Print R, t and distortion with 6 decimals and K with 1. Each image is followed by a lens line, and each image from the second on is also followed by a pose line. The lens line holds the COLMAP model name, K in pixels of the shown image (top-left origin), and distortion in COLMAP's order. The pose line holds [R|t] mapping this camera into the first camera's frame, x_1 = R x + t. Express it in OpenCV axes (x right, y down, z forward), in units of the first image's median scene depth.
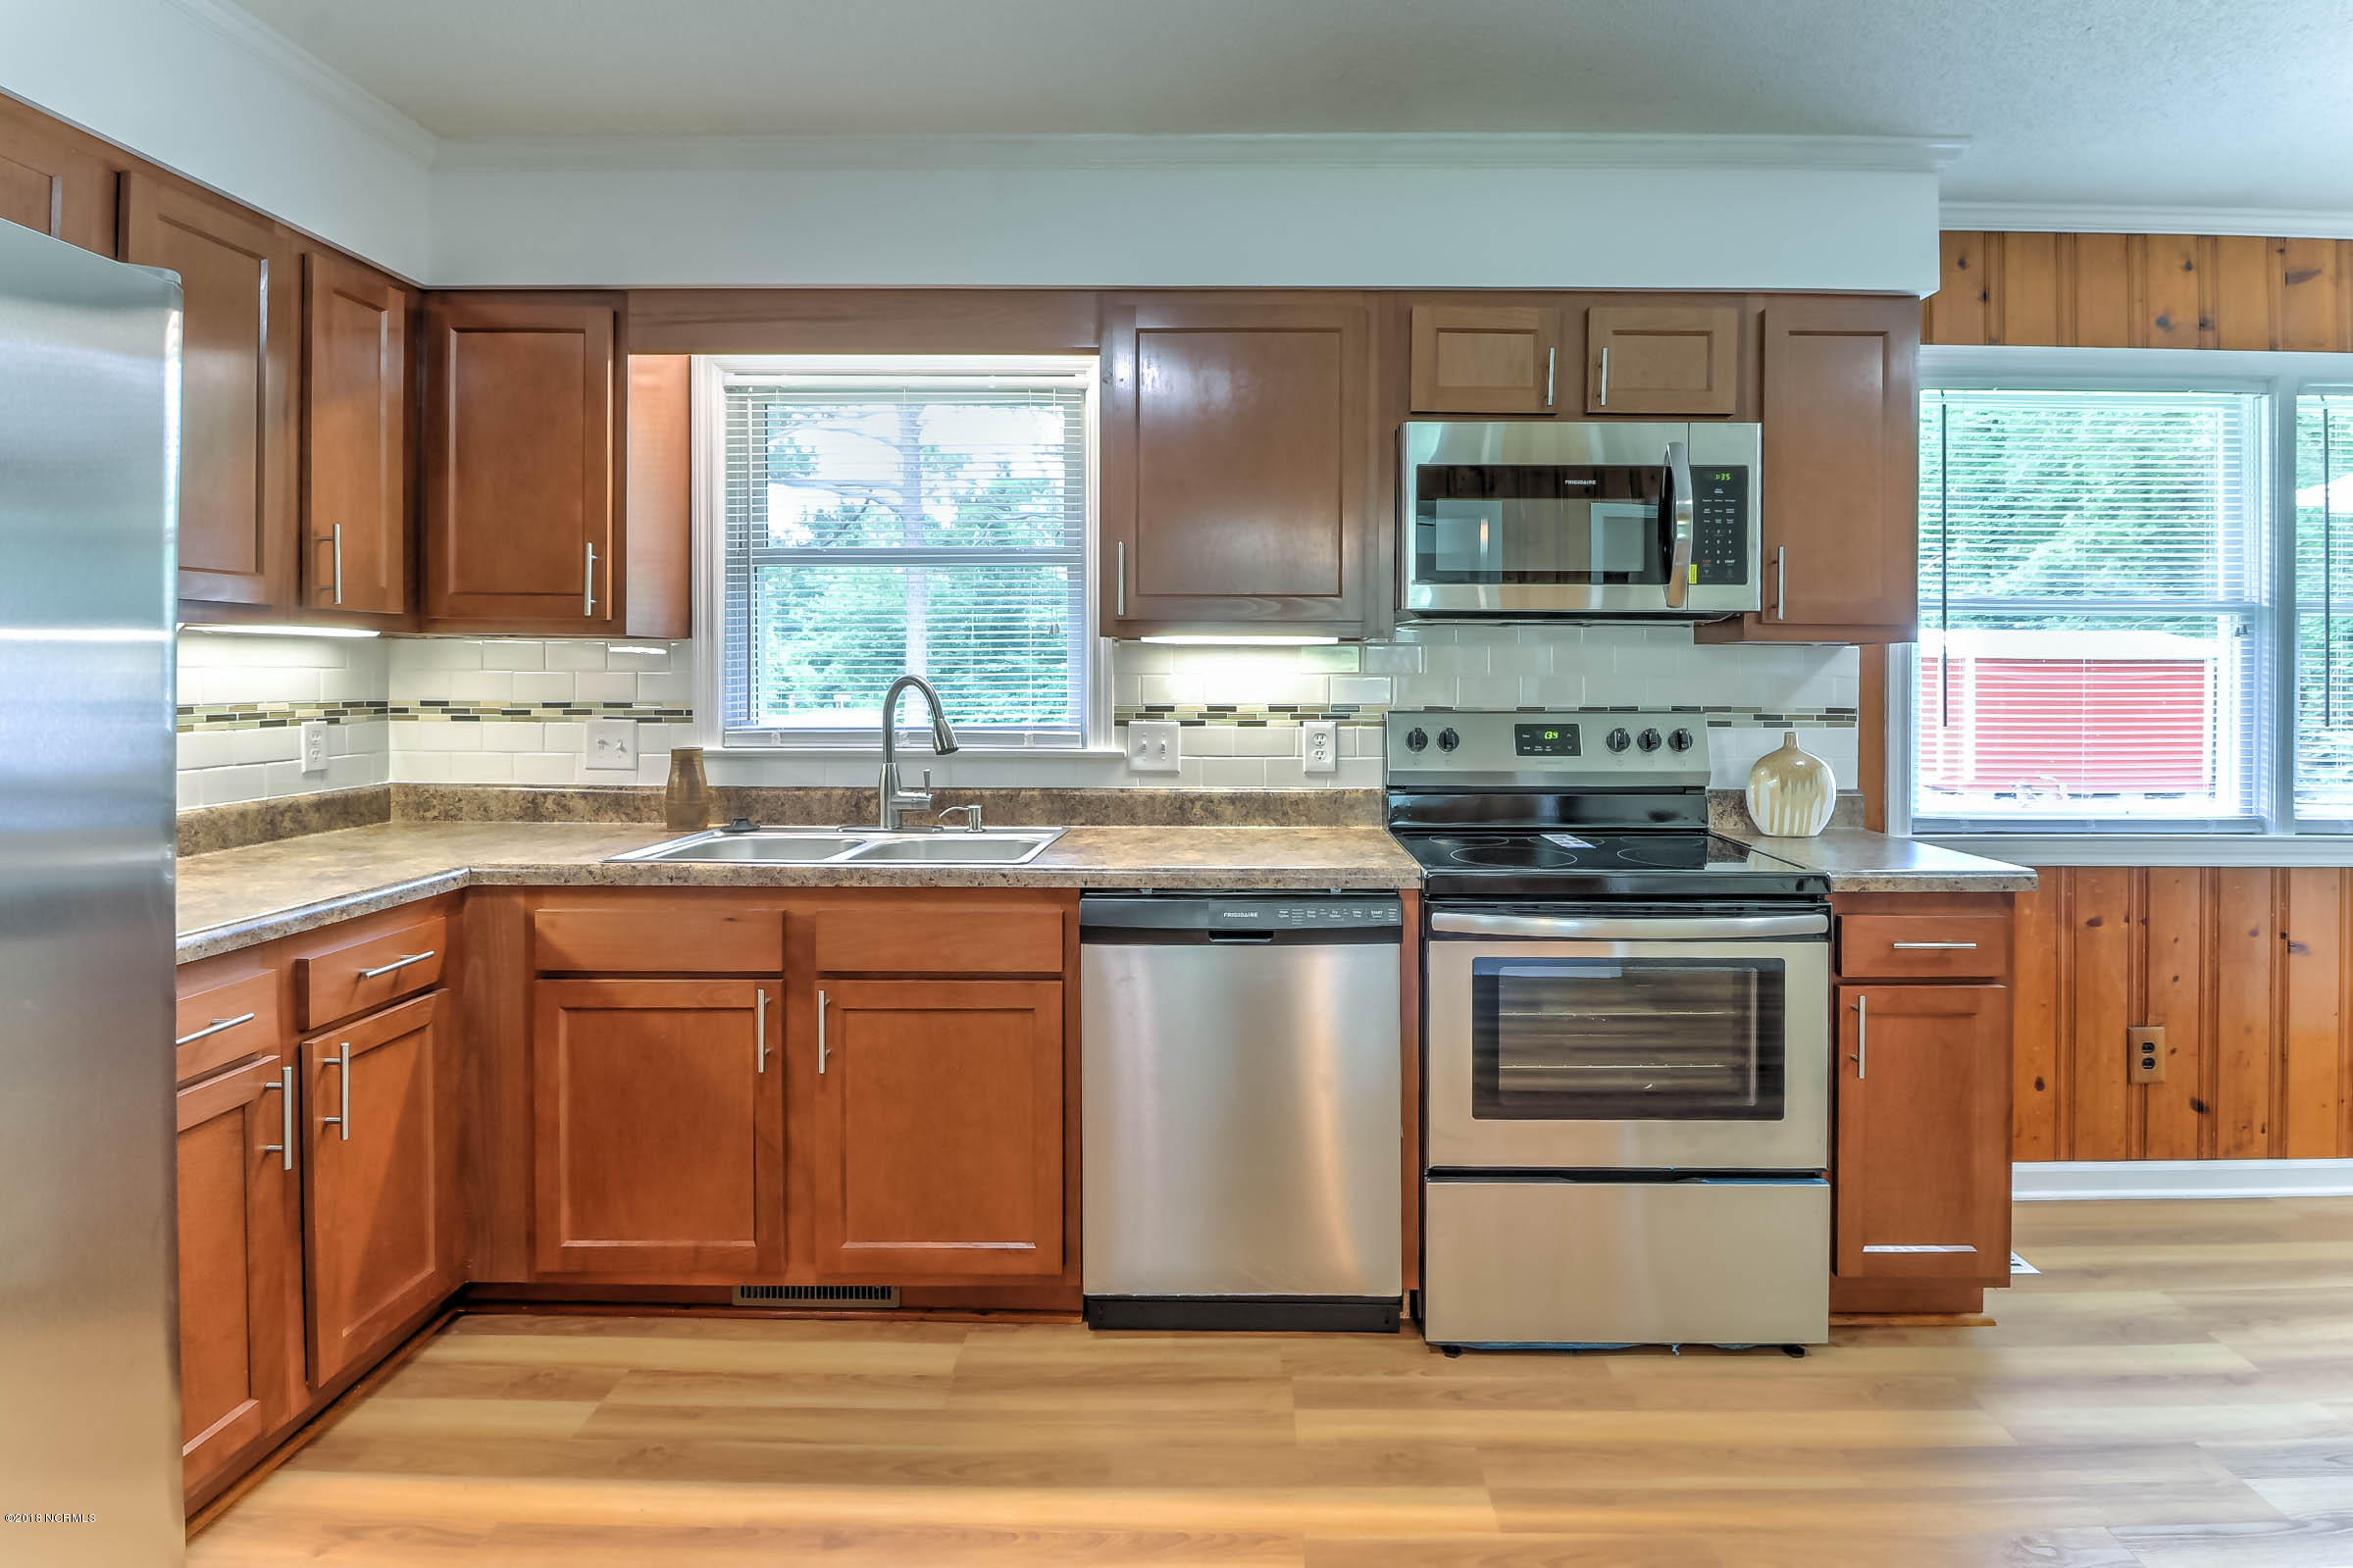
lens RADIAL K [[1114.6, 0, 1231.6], [0, 1114.6, 694.2], [0, 0, 1]] dist [0.001065, -0.009105]
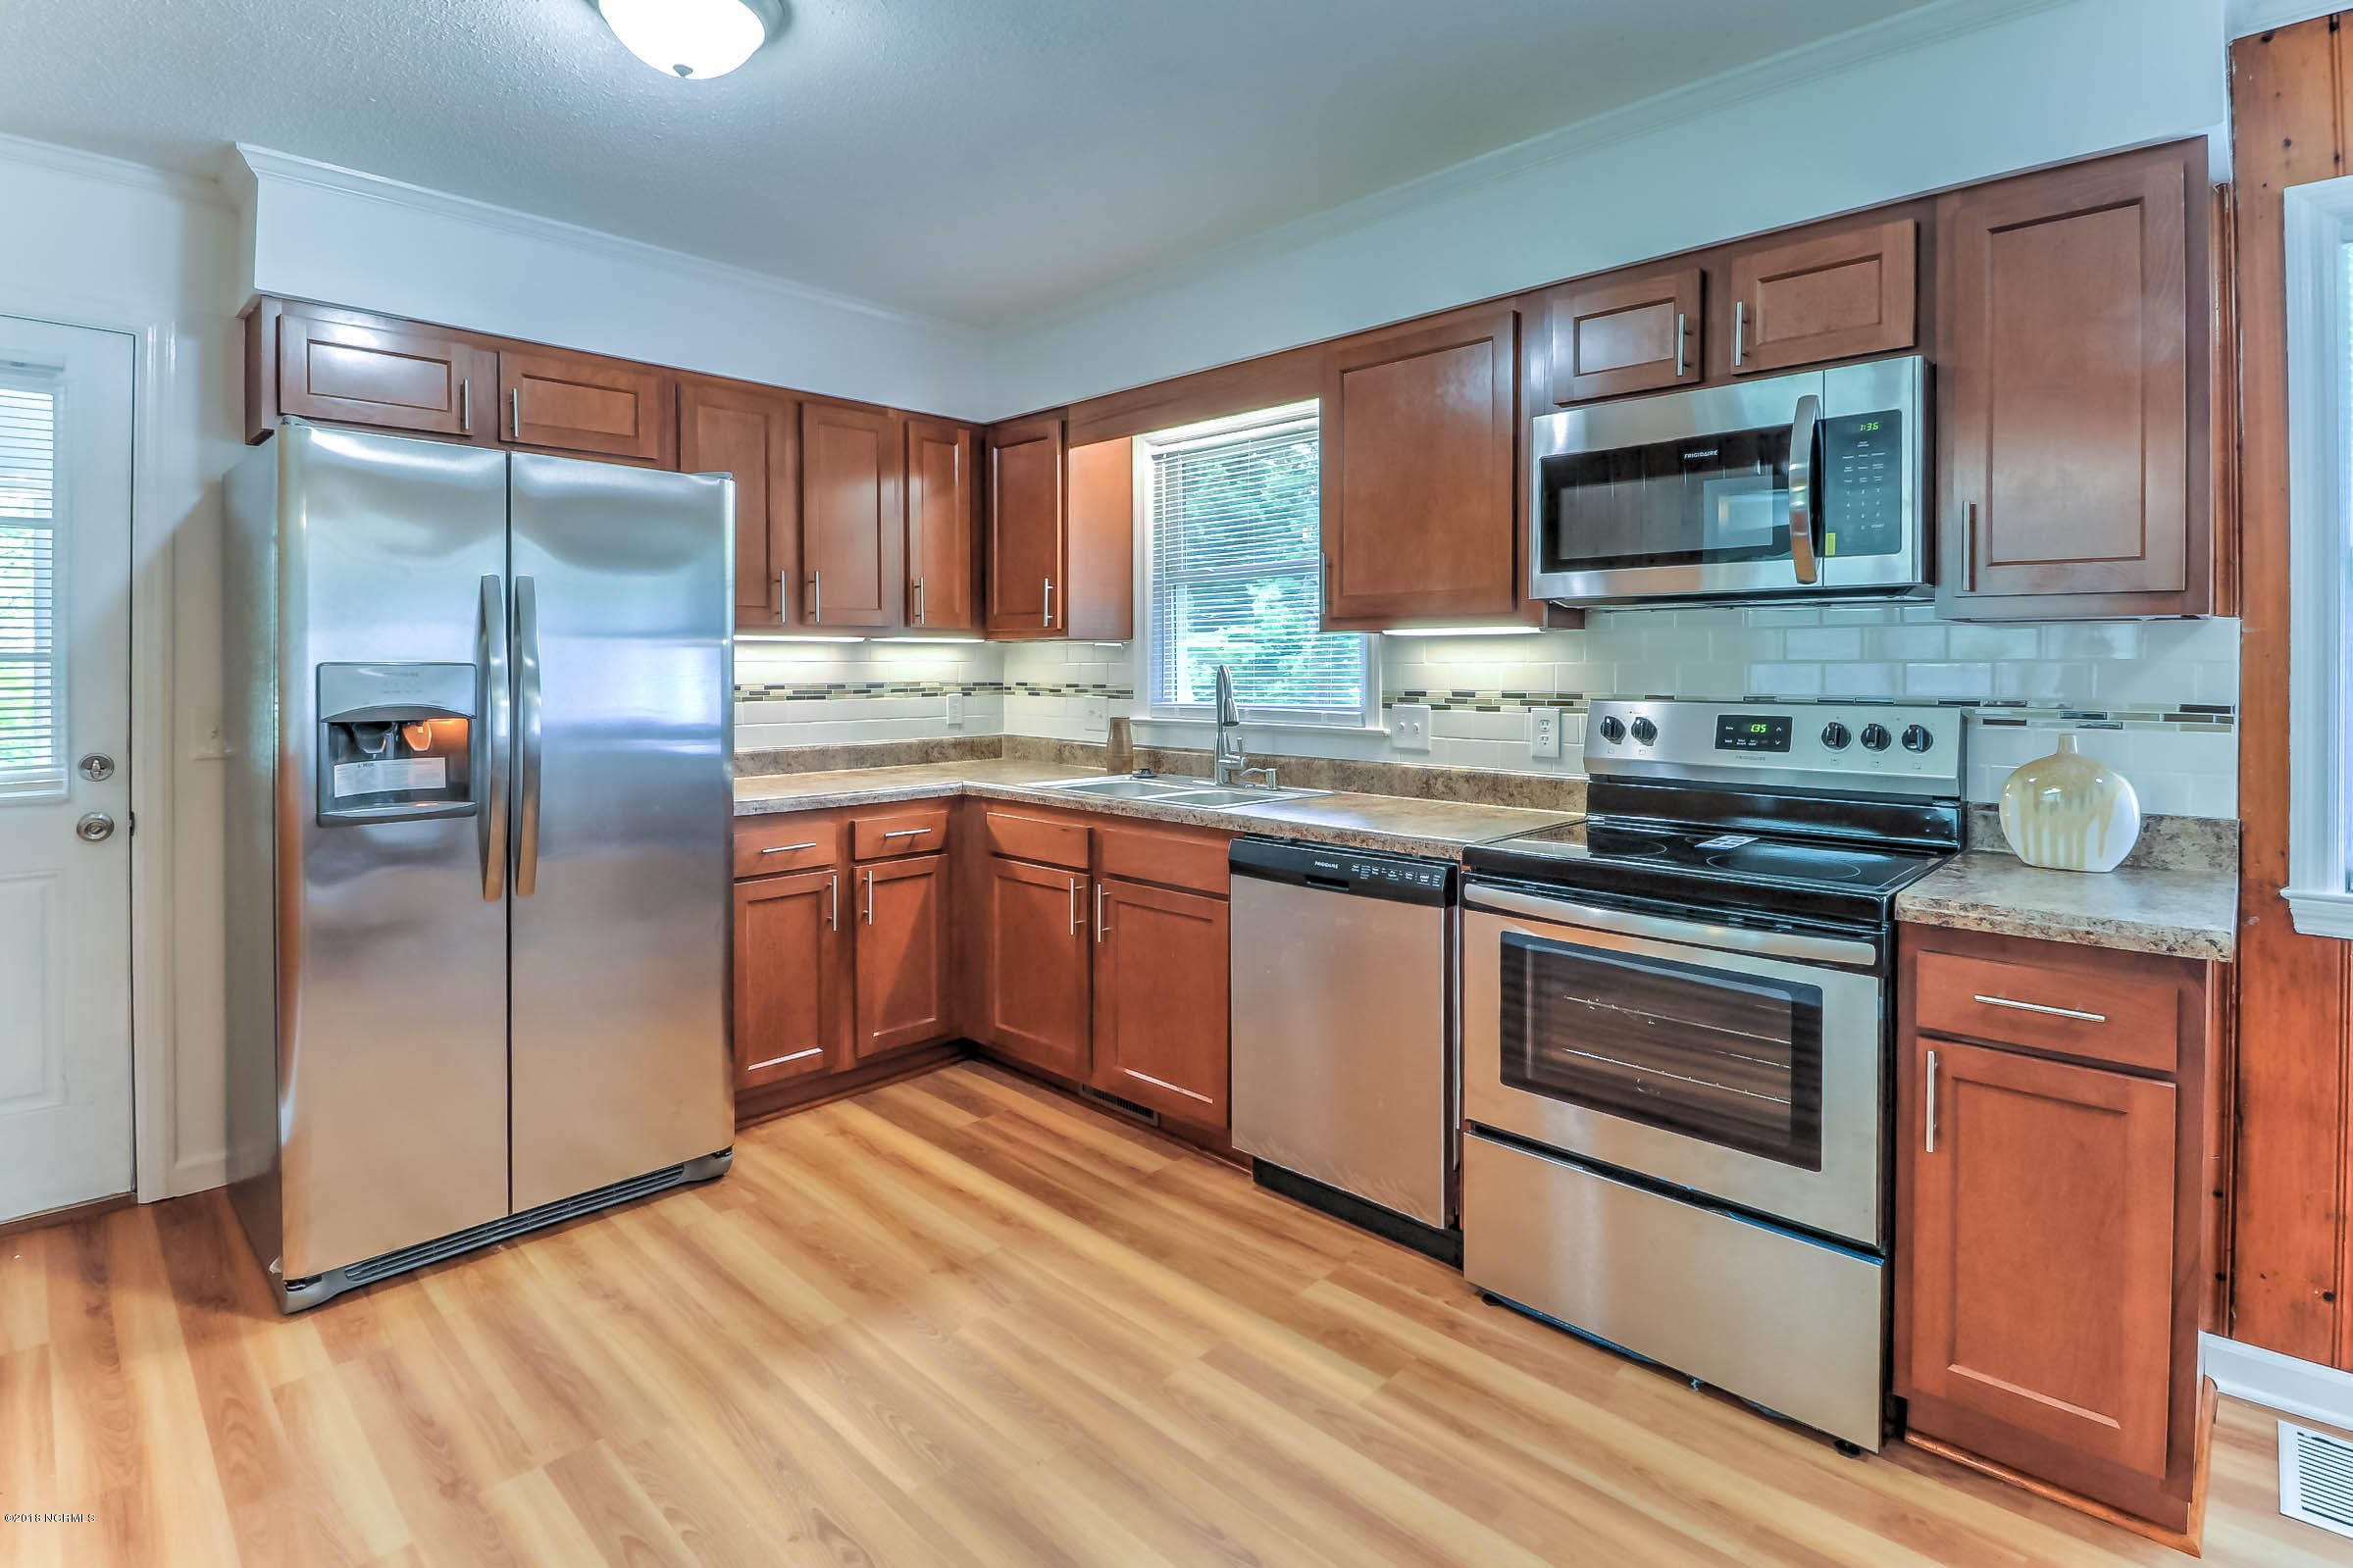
lens RADIAL K [[1114.5, 0, 1177.1], [0, 1114.5, 691.3], [0, 0, 1]] dist [0.000979, -0.008792]
pose [[0.727058, 0.012144, -0.686469, 0.615907], [-0.007226, 0.999924, 0.010036, 0.001291], [0.686538, -0.002337, 0.727090, 0.021126]]
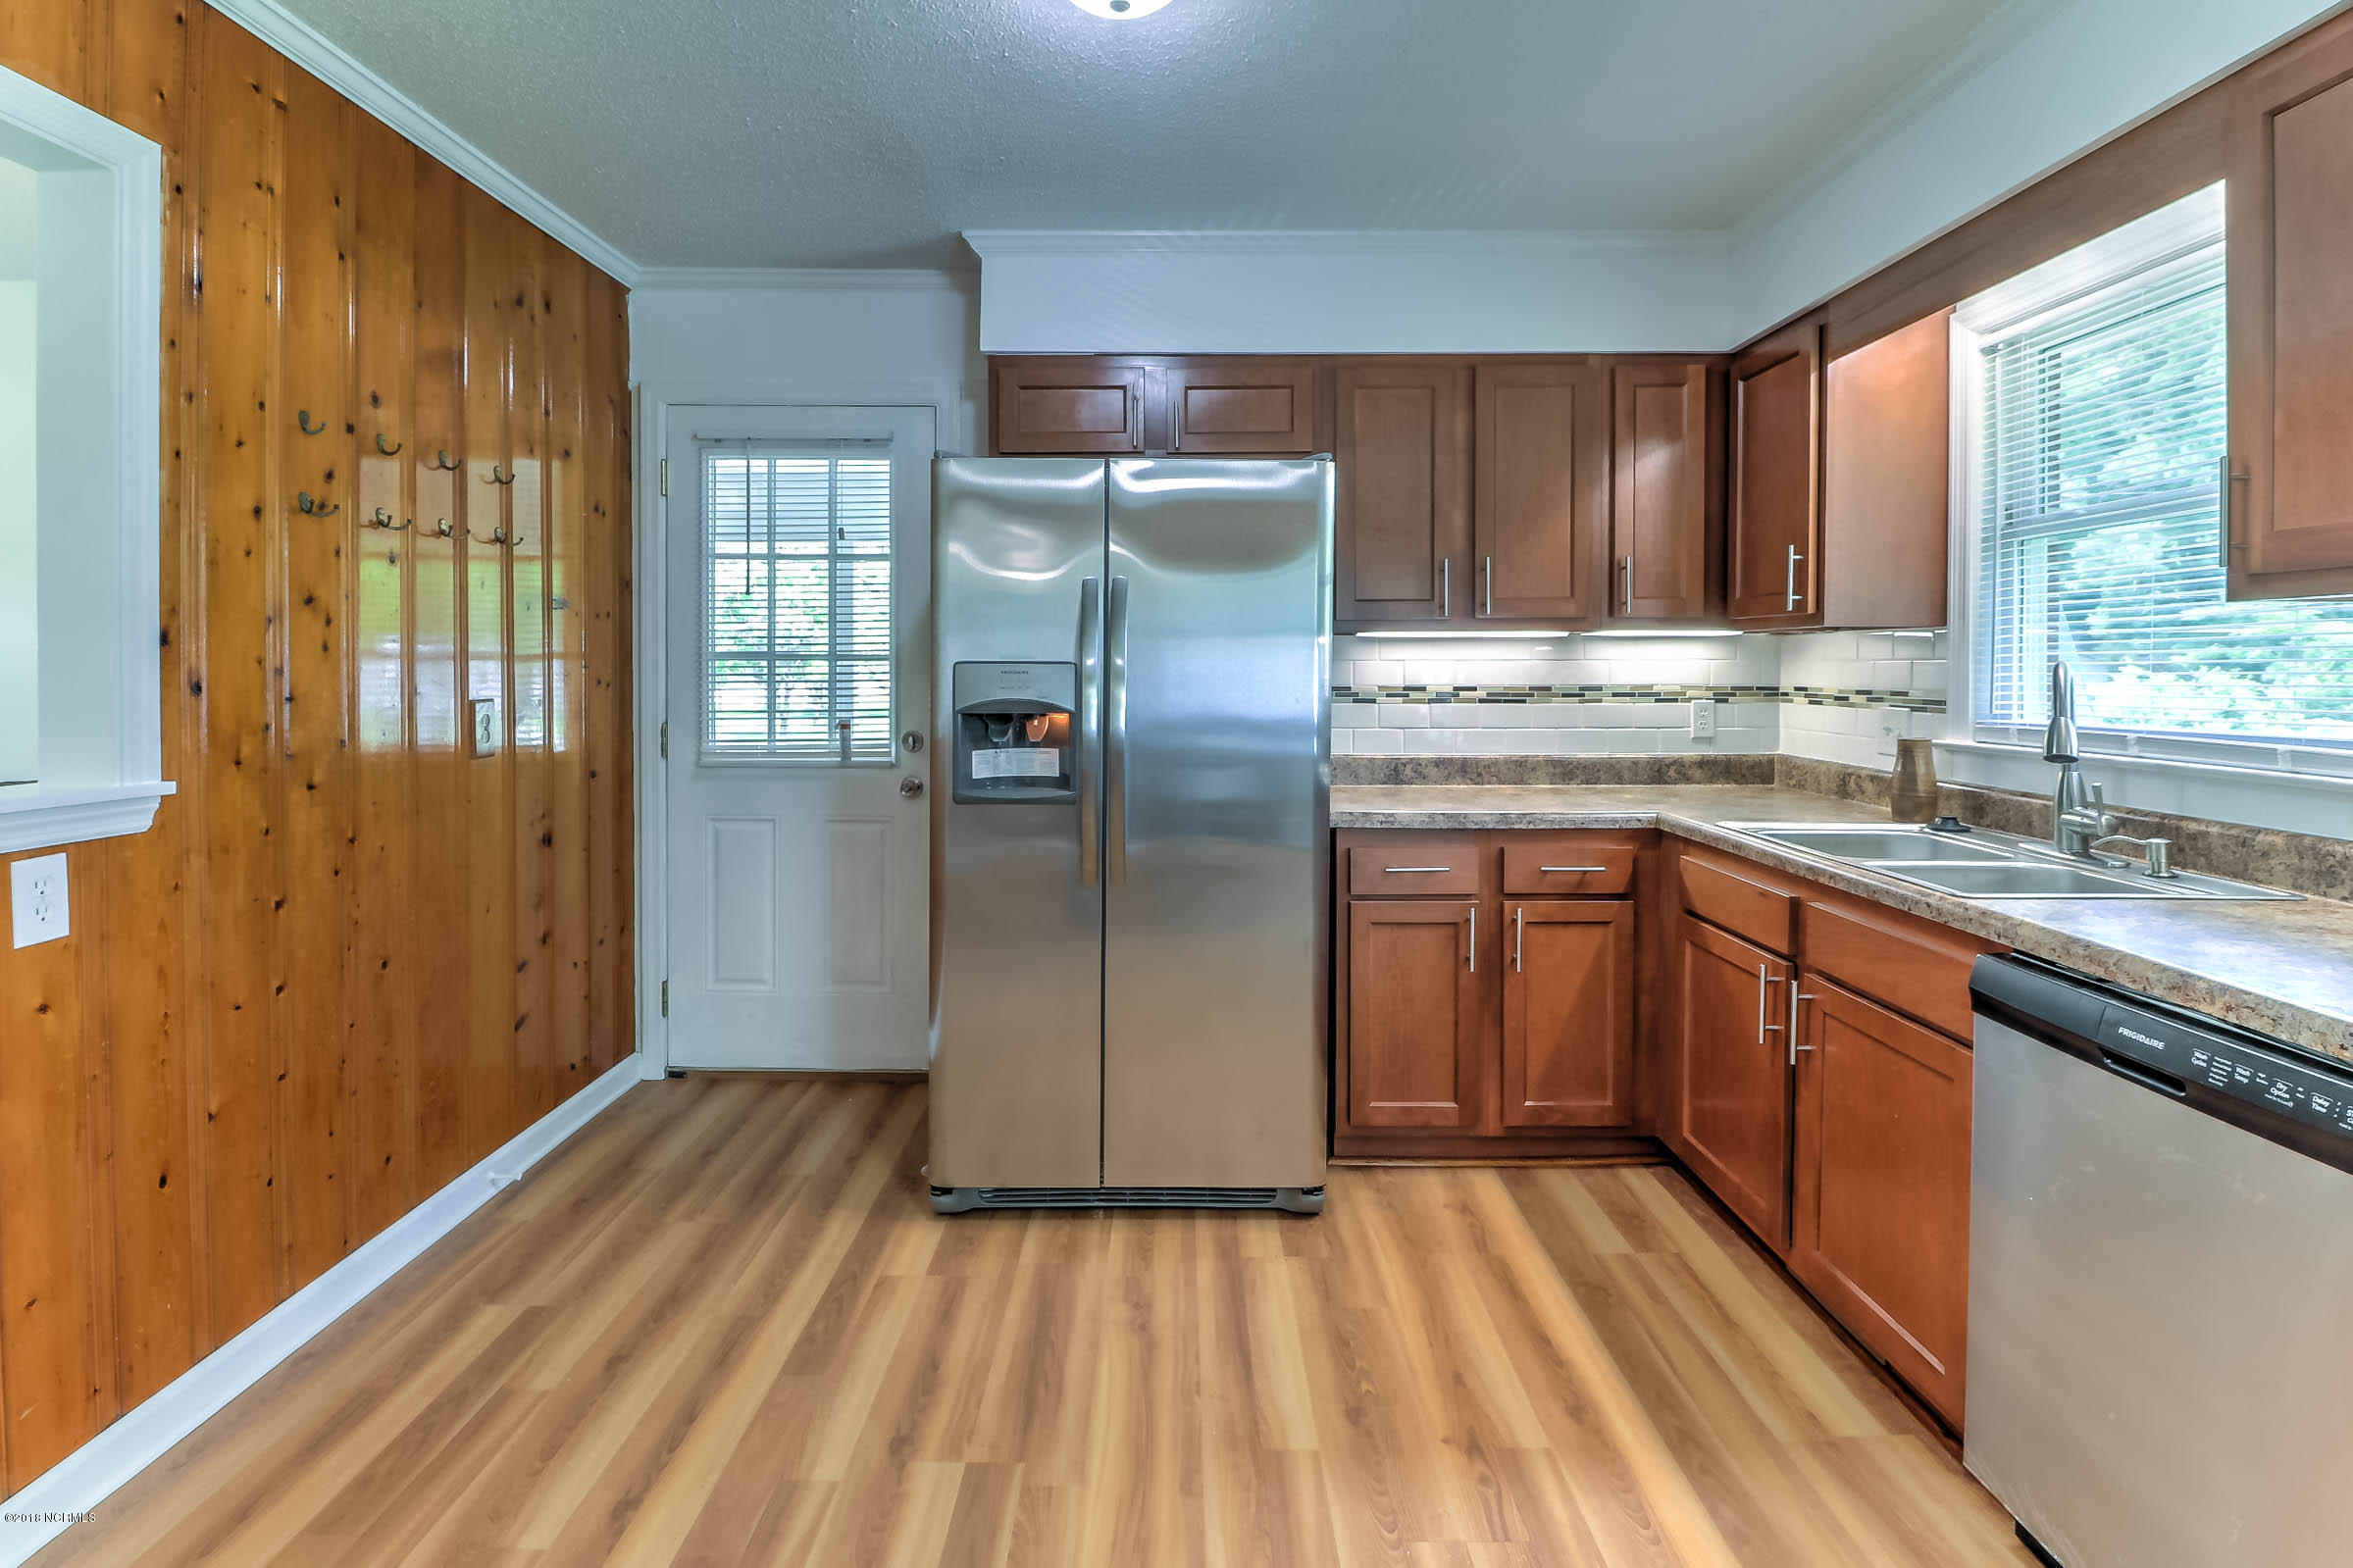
lens RADIAL K [[1114.5, 0, 1177.1], [0, 1114.5, 691.3], [0, 0, 1]] dist [0.000979, -0.008792]
pose [[0.020200, 0.019446, -0.999607, 0.542096], [-0.014820, 0.999707, 0.019148, -0.002616], [0.999686, 0.014427, 0.020483, 0.382179]]
